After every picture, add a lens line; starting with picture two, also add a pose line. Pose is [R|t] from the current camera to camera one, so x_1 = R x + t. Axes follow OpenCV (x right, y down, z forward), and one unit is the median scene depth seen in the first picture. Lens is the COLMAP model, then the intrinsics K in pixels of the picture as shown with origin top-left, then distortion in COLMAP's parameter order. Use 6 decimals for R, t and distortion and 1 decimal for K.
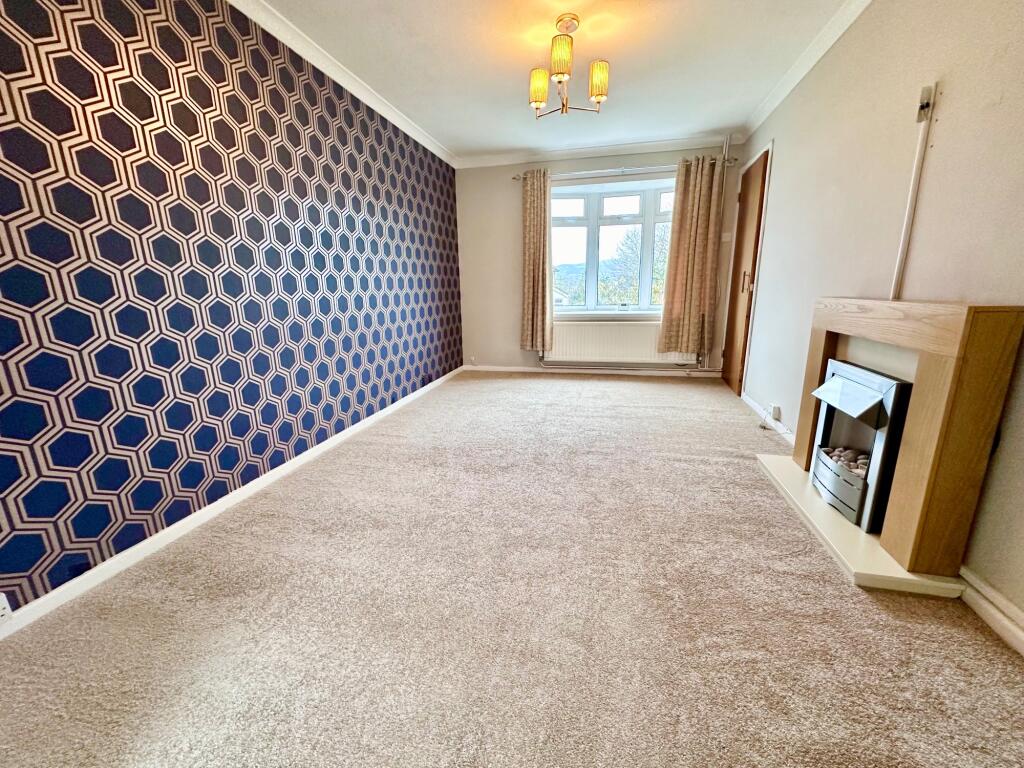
lens RADIAL K [[408.8, 0, 510.2], [0, 408.8, 379.8], [0, 0, 1]] dist [-0.002174, 0.000532]
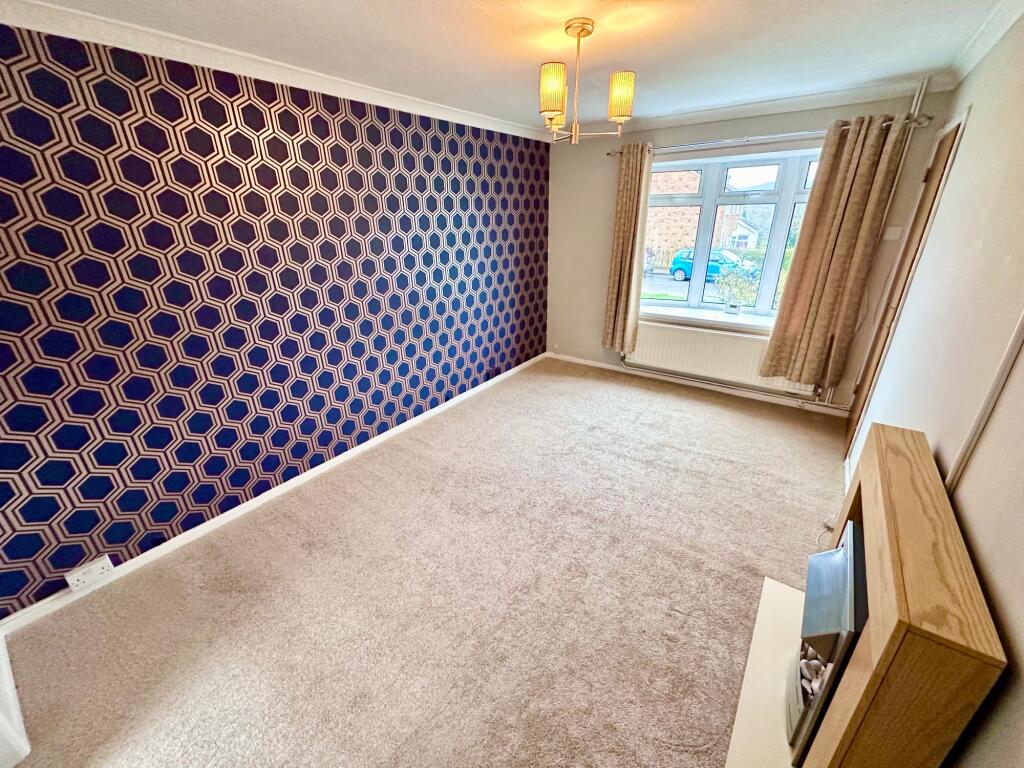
lens RADIAL K [[408.8, 0, 510.2], [0, 408.8, 379.8], [0, 0, 1]] dist [-0.002174, 0.000532]
pose [[0.920268, 0.145468, -0.363243, 0.205824], [-0.081701, 0.979300, 0.185191, -0.172032], [0.382664, -0.140748, 0.913104, 0.065398]]
